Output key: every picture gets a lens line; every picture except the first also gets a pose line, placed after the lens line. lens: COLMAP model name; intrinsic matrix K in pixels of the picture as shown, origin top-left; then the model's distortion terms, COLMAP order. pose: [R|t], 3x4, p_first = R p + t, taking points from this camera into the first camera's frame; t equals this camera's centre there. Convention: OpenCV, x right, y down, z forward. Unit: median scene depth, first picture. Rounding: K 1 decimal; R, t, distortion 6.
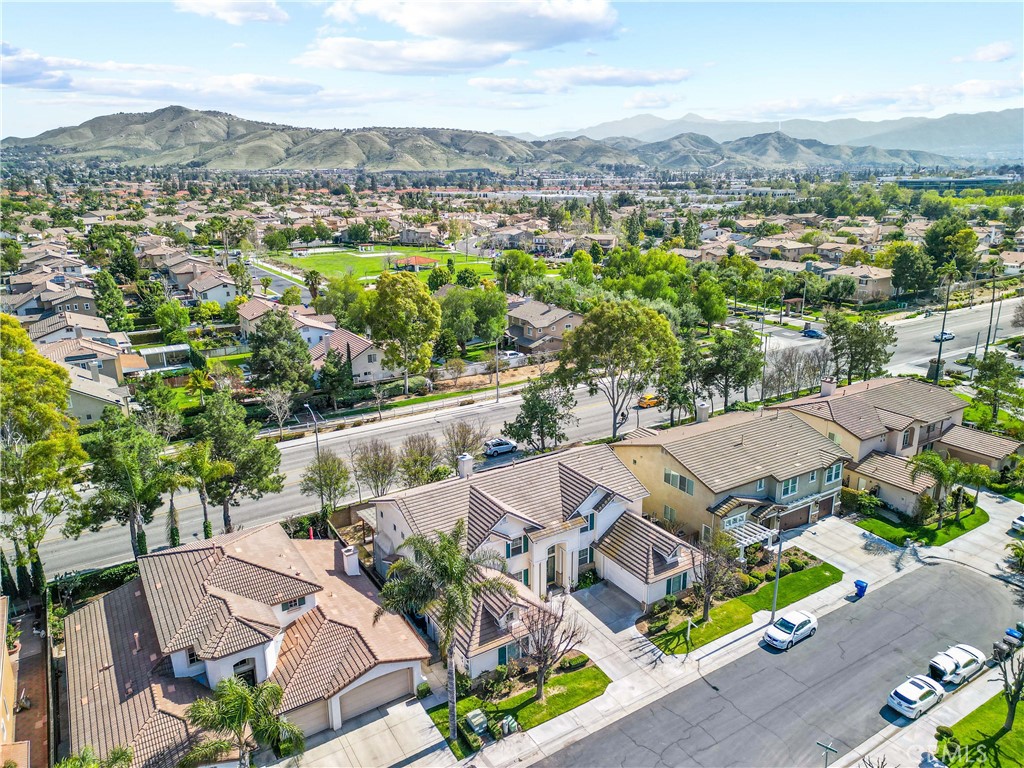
lens RADIAL K [[712.2, 0, 512.0], [0, 712.2, 384.0], [0, 0, 1]] dist [0.070315, -0.070434]
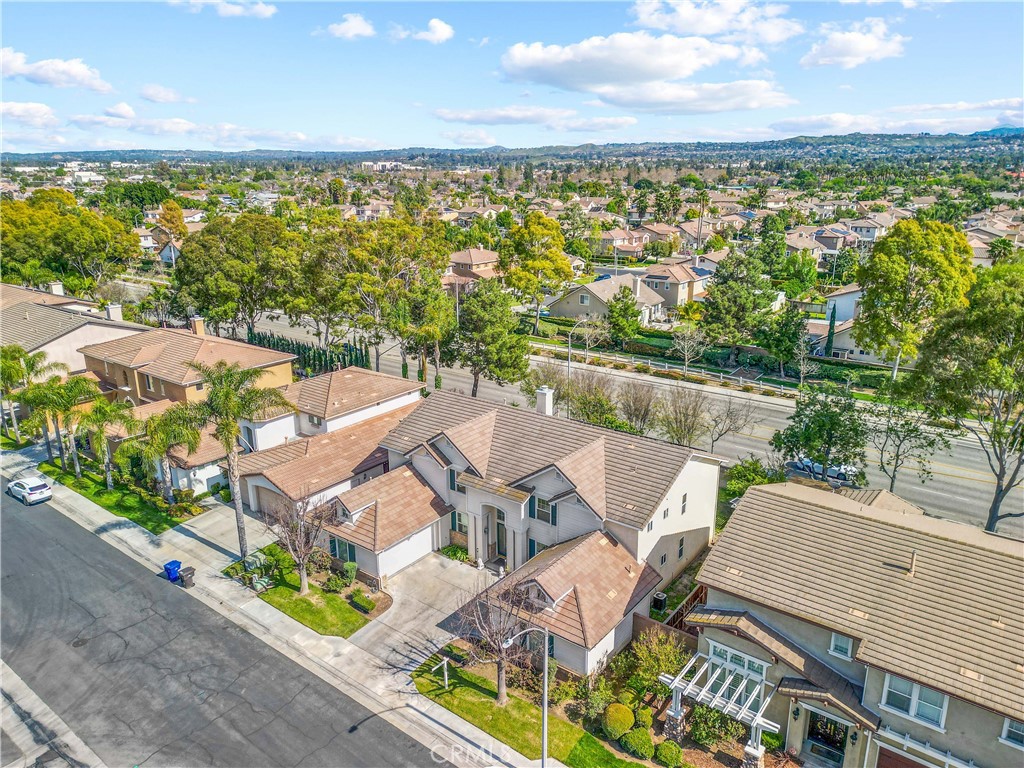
lens RADIAL K [[712.6, 0, 512.0], [0, 712.6, 384.0], [0, 0, 1]] dist [0.081329, -0.074047]
pose [[0.348354, 0.279935, -0.894587, 0.446944], [-0.265589, 0.944733, 0.192206, -0.037886], [0.898951, 0.170637, 0.403449, 0.406861]]
